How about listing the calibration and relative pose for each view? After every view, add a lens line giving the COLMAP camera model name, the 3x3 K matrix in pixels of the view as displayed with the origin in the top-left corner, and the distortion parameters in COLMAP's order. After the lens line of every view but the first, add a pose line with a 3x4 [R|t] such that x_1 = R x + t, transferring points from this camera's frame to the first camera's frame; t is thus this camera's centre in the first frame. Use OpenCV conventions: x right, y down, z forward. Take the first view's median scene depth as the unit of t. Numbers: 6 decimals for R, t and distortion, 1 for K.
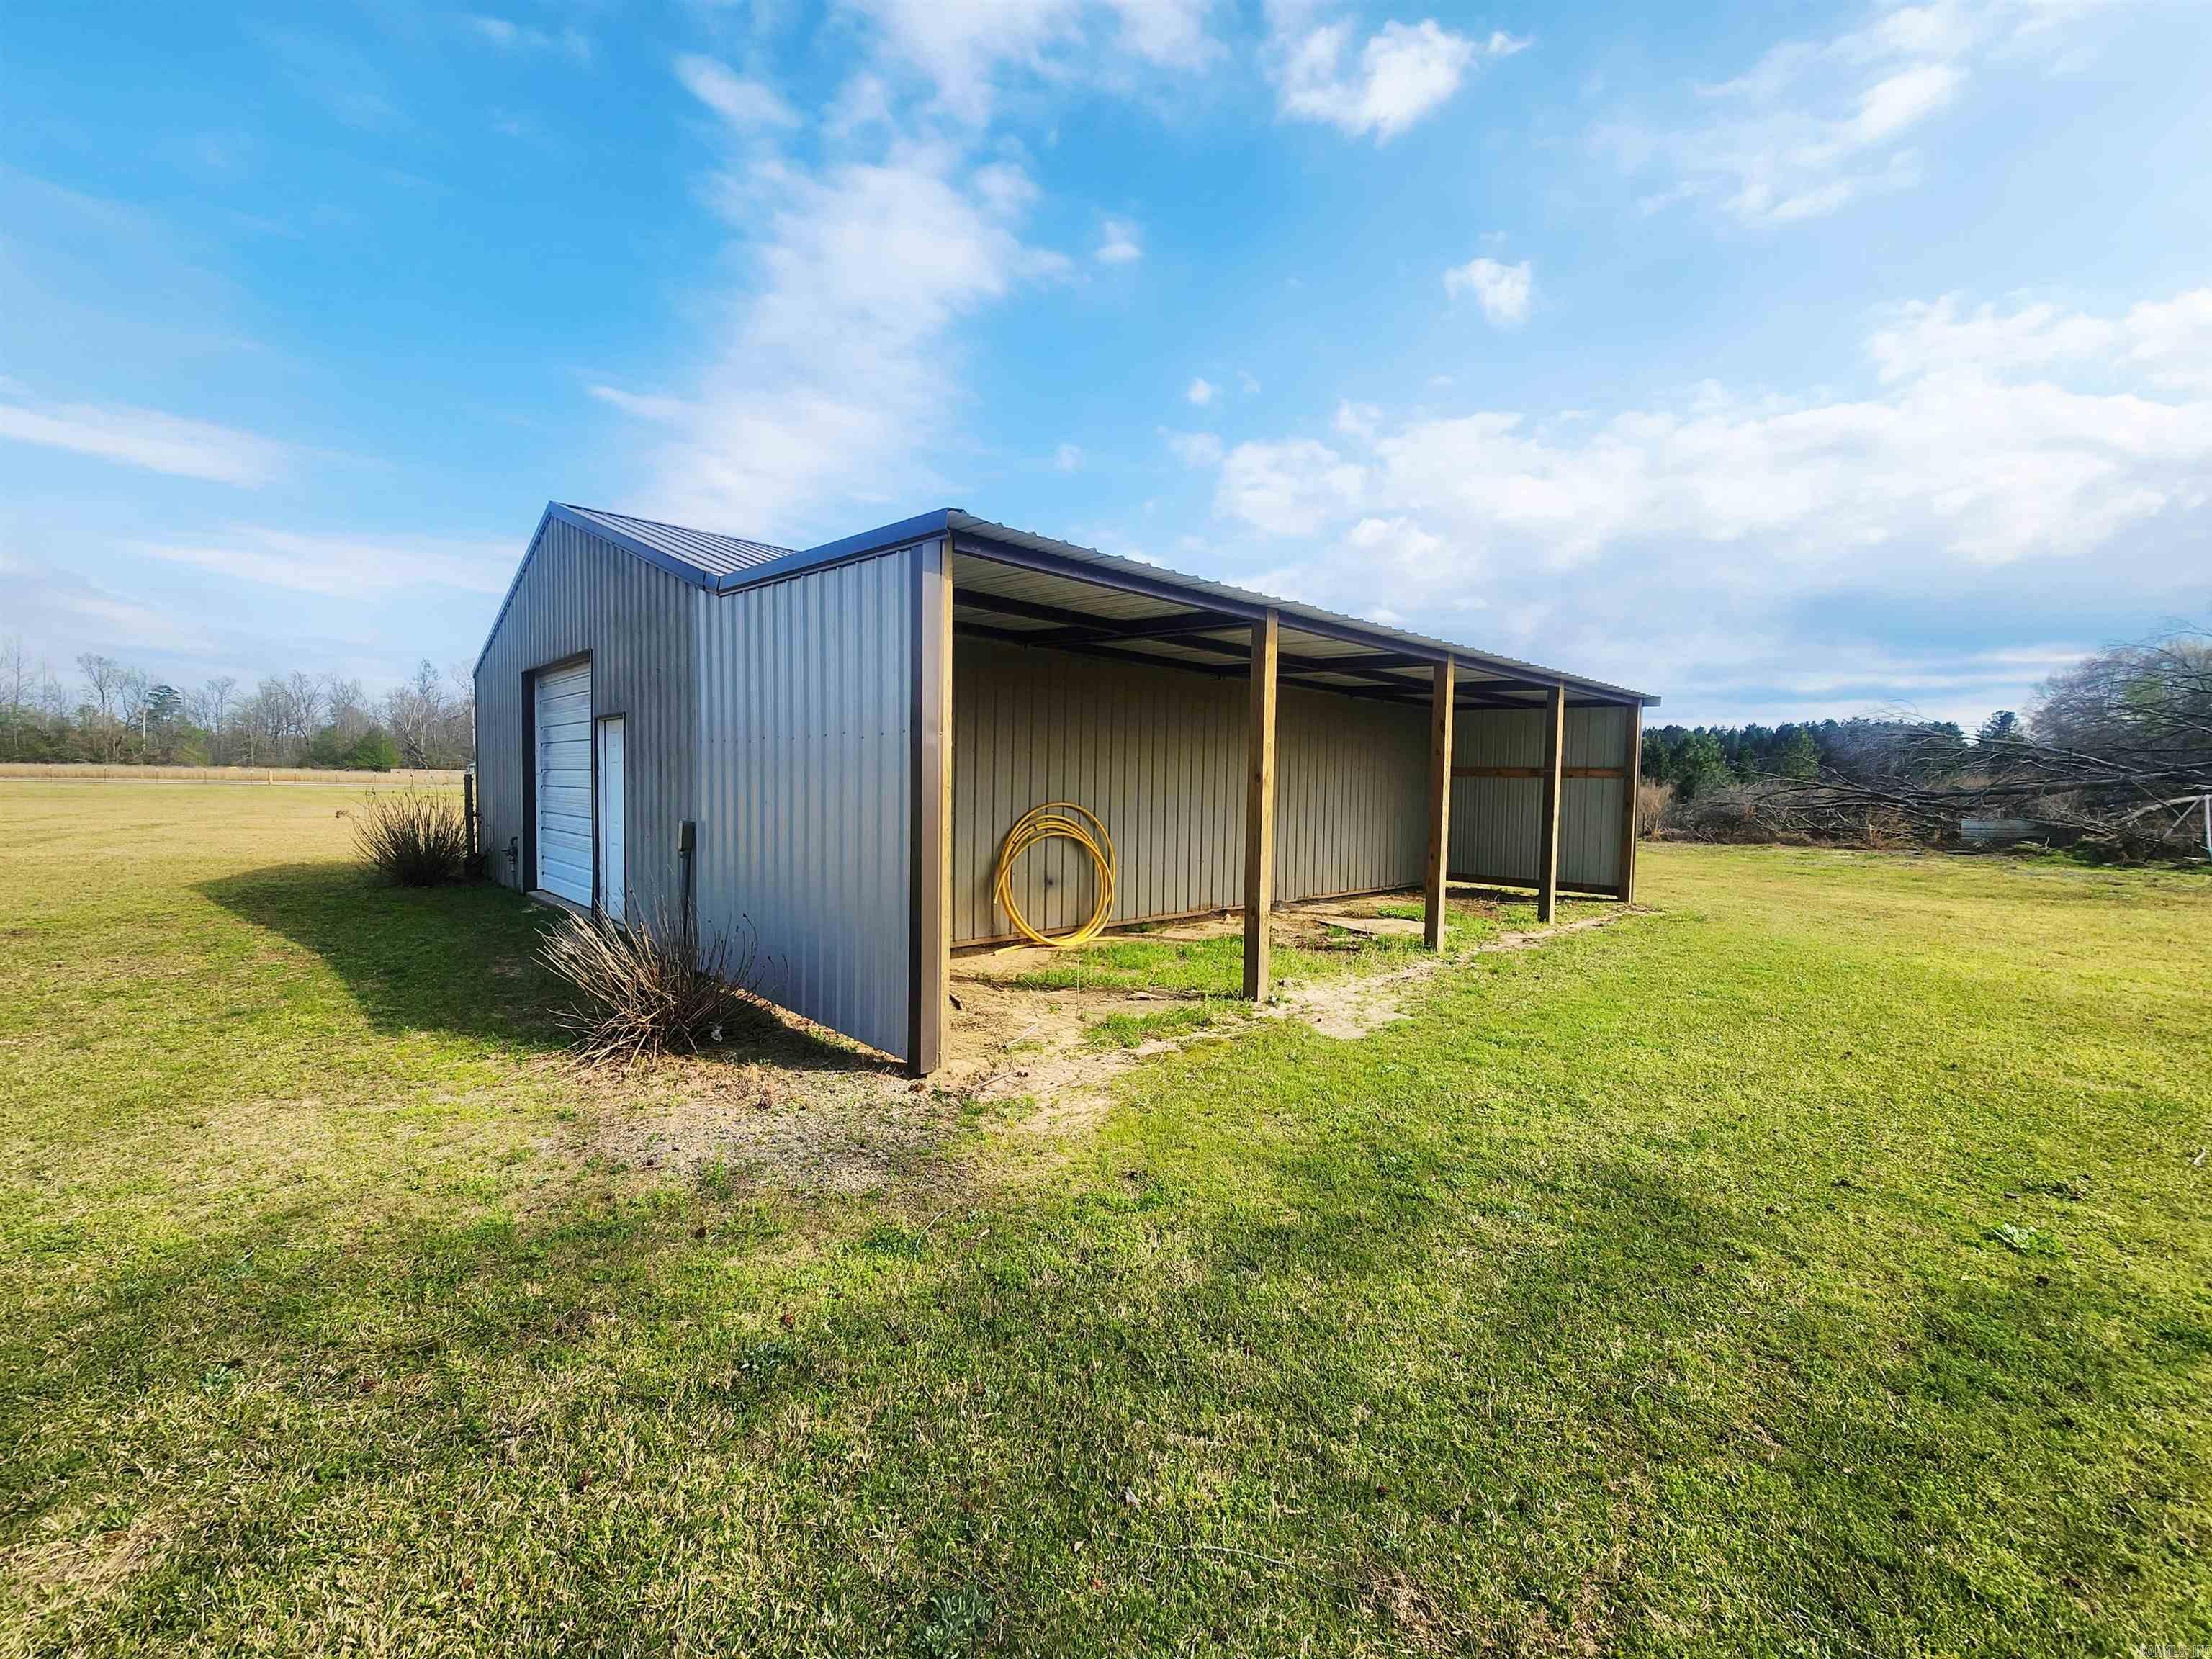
lens RADIAL K [[903.1, 0, 1106.4], [0, 903.1, 840.5], [0, 0, 1]] dist [0.004072, -0.002059]
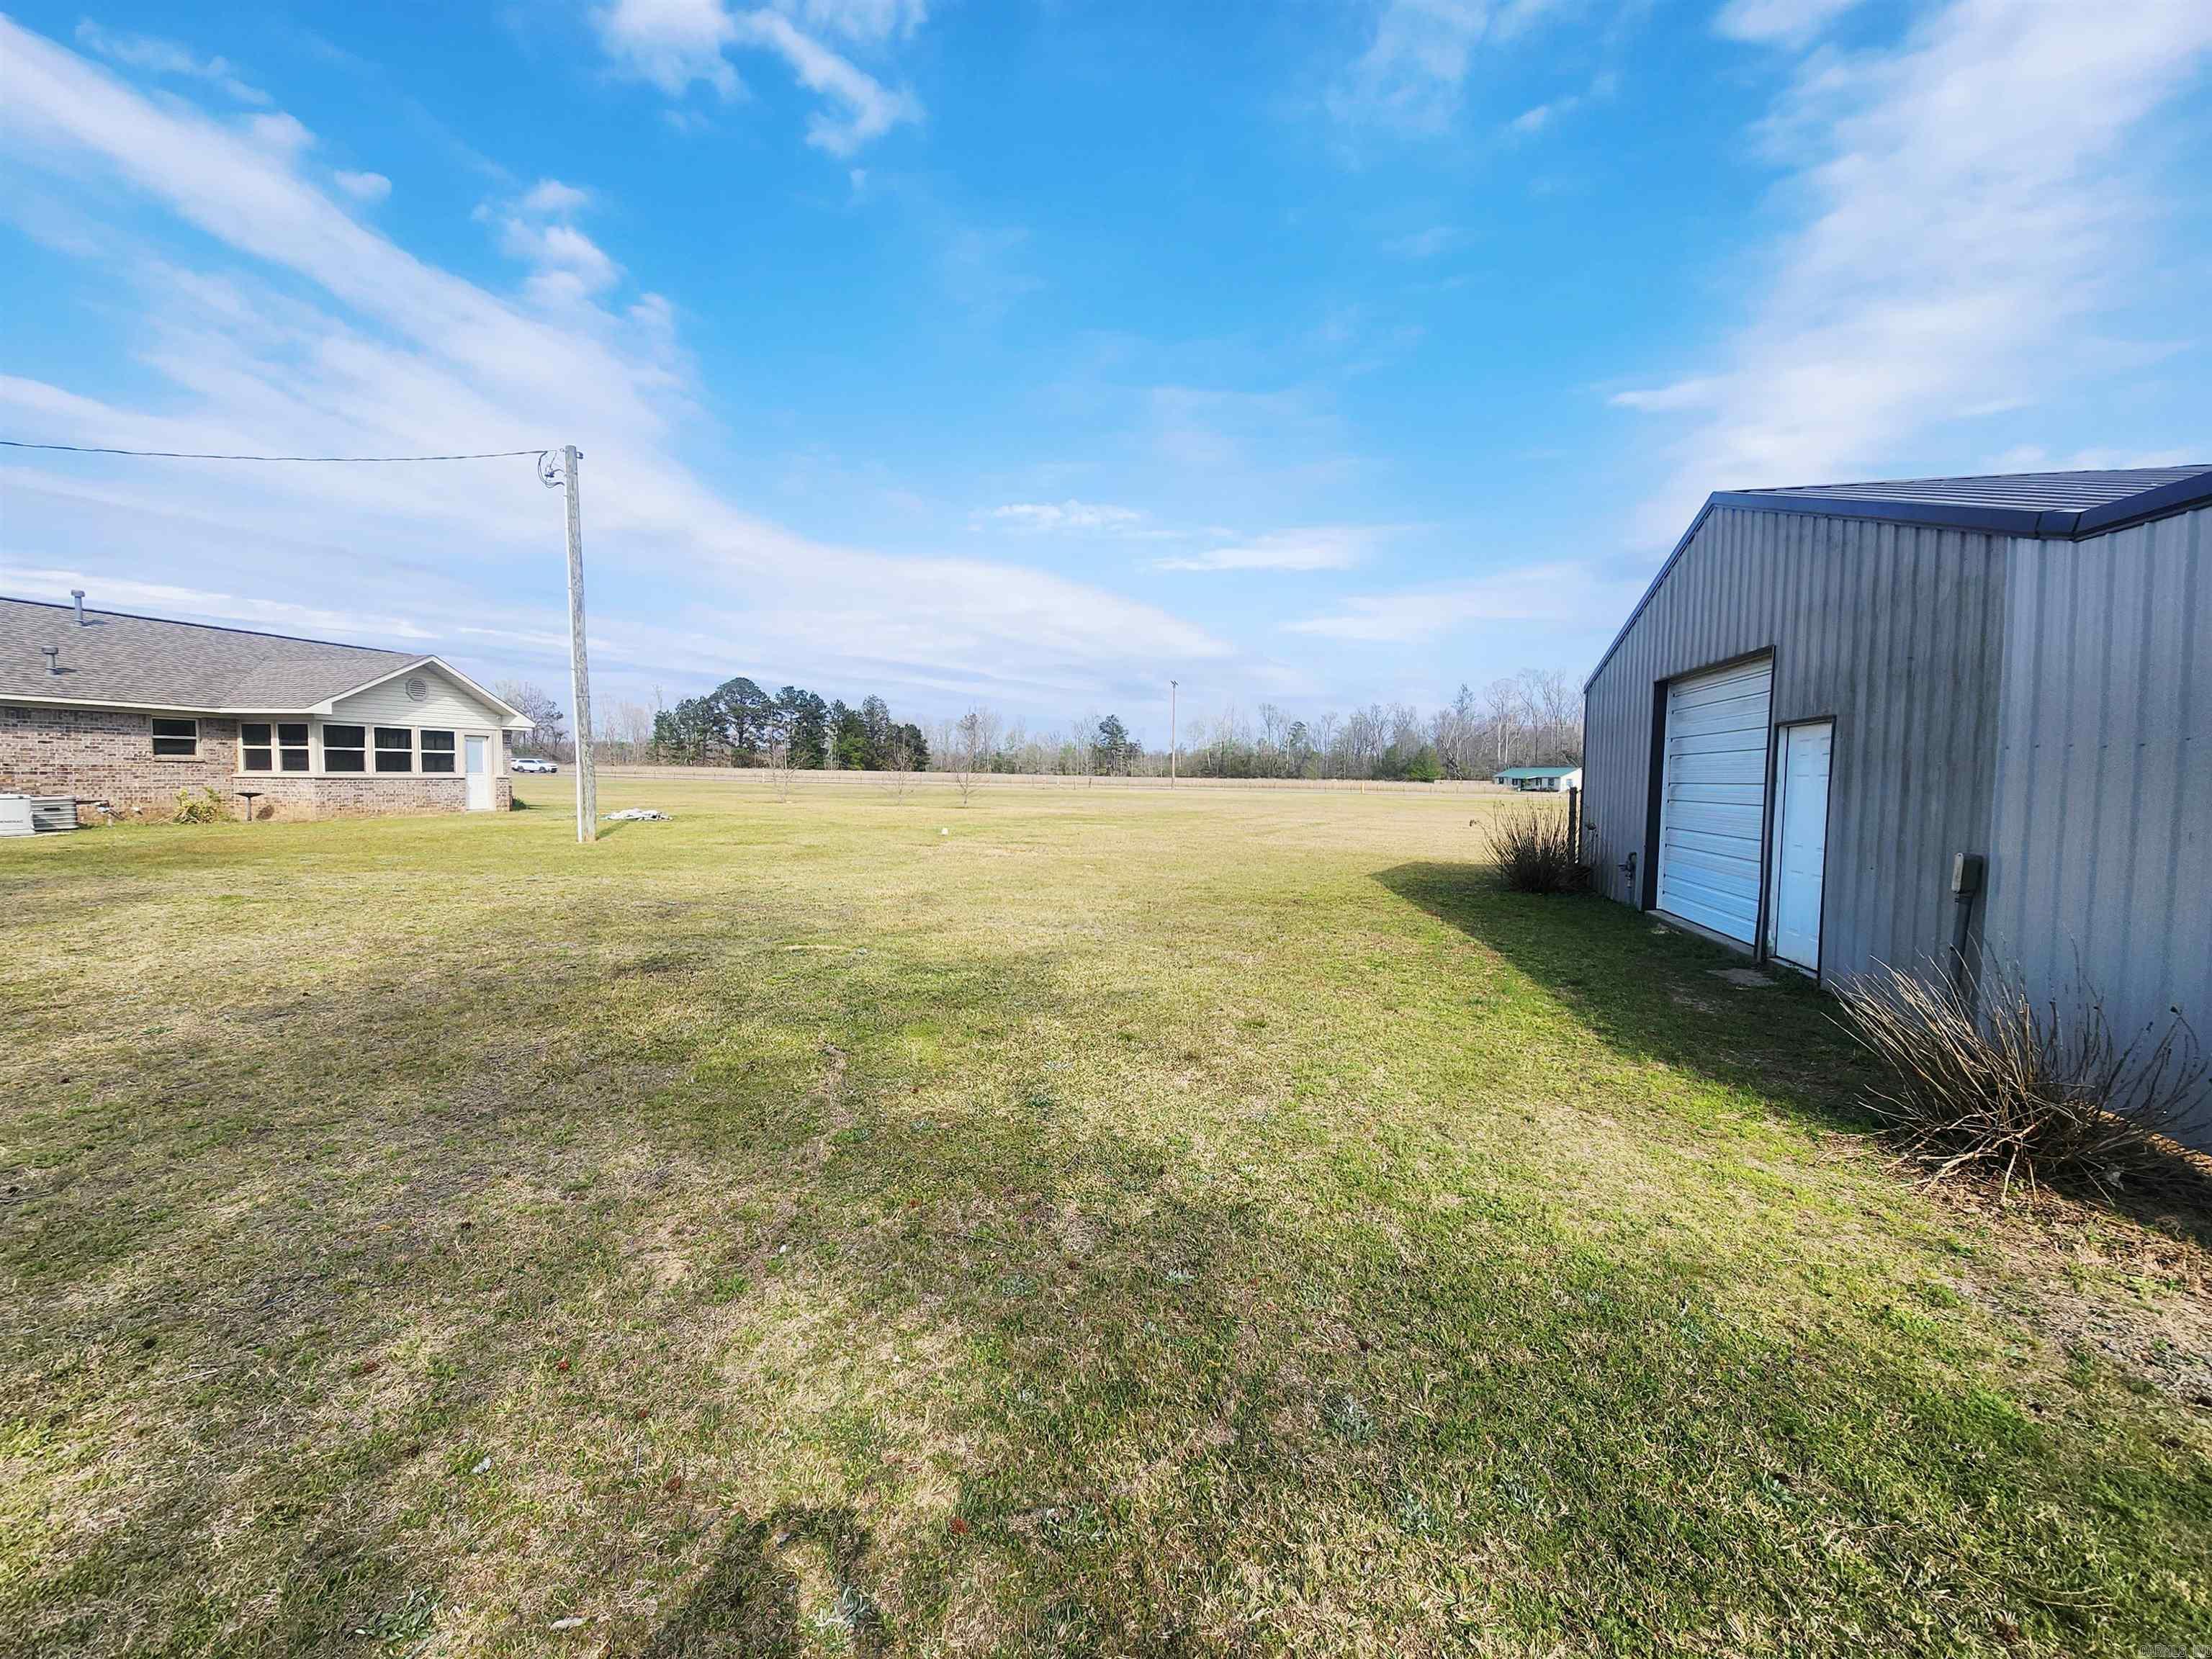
lens RADIAL K [[903.1, 0, 1075.6], [0, 903.1, 806.8], [0, 0, 1]] dist [0.004072, -0.002059]
pose [[0.519620, 0.019184, -0.854182, -0.141333], [-0.059761, 0.998115, -0.013938, -0.003281], [0.852305, 0.058289, 0.519787, -0.015856]]
